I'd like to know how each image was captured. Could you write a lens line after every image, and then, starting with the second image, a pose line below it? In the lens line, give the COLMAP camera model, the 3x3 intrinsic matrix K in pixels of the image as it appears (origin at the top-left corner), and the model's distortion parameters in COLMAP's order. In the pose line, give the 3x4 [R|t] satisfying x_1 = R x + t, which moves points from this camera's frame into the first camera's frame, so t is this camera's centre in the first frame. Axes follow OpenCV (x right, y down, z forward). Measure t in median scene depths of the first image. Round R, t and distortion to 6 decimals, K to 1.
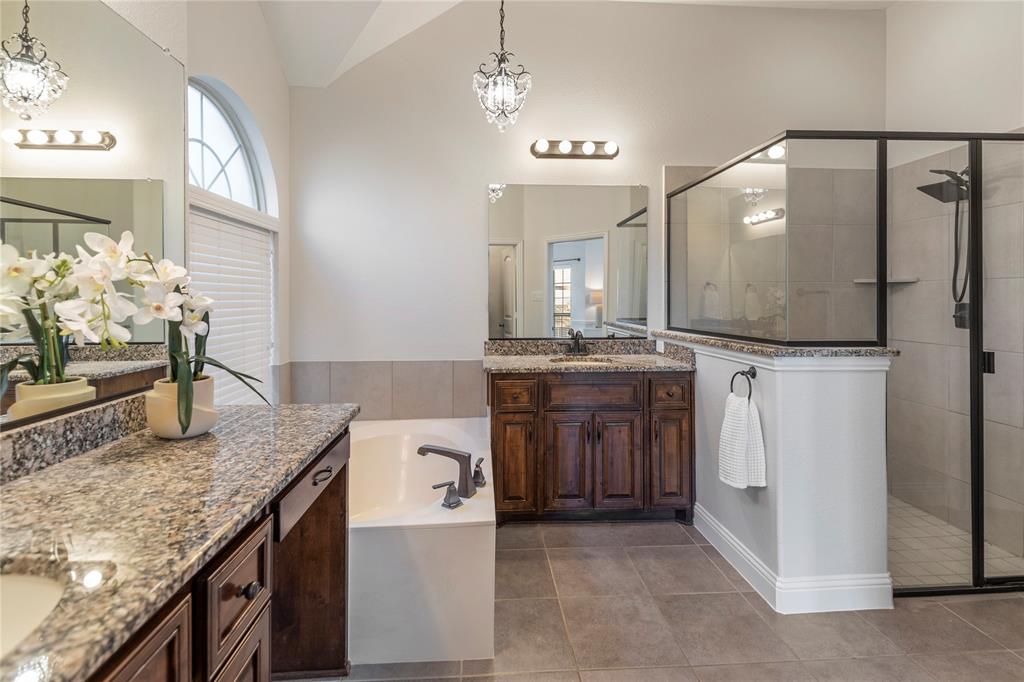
lens RADIAL K [[476.5, 0, 510.3], [0, 476.5, 301.7], [0, 0, 1]] dist [0.002158, -0.000354]
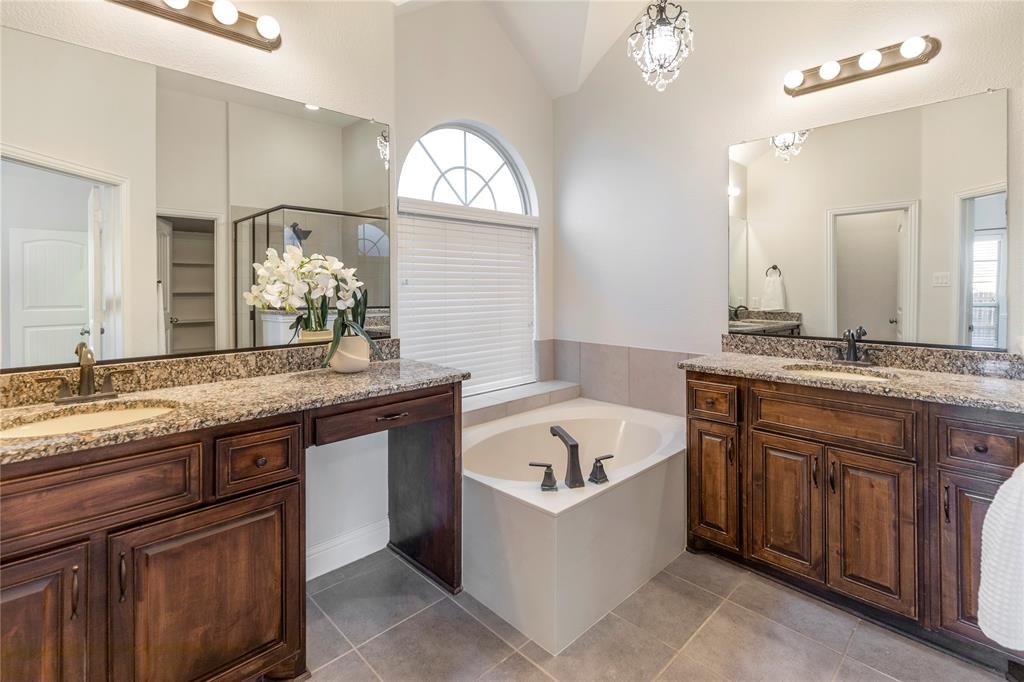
lens RADIAL K [[479.2, 0, 510.4], [0, 479.2, 288.4], [0, 0, 1]] dist [-0.000801, -0.000394]
pose [[0.645325, 0.003718, -0.763899, 0.412768], [-0.004167, 0.999990, 0.001347, 0.003228], [0.763897, 0.002314, 0.645334, 0.197415]]
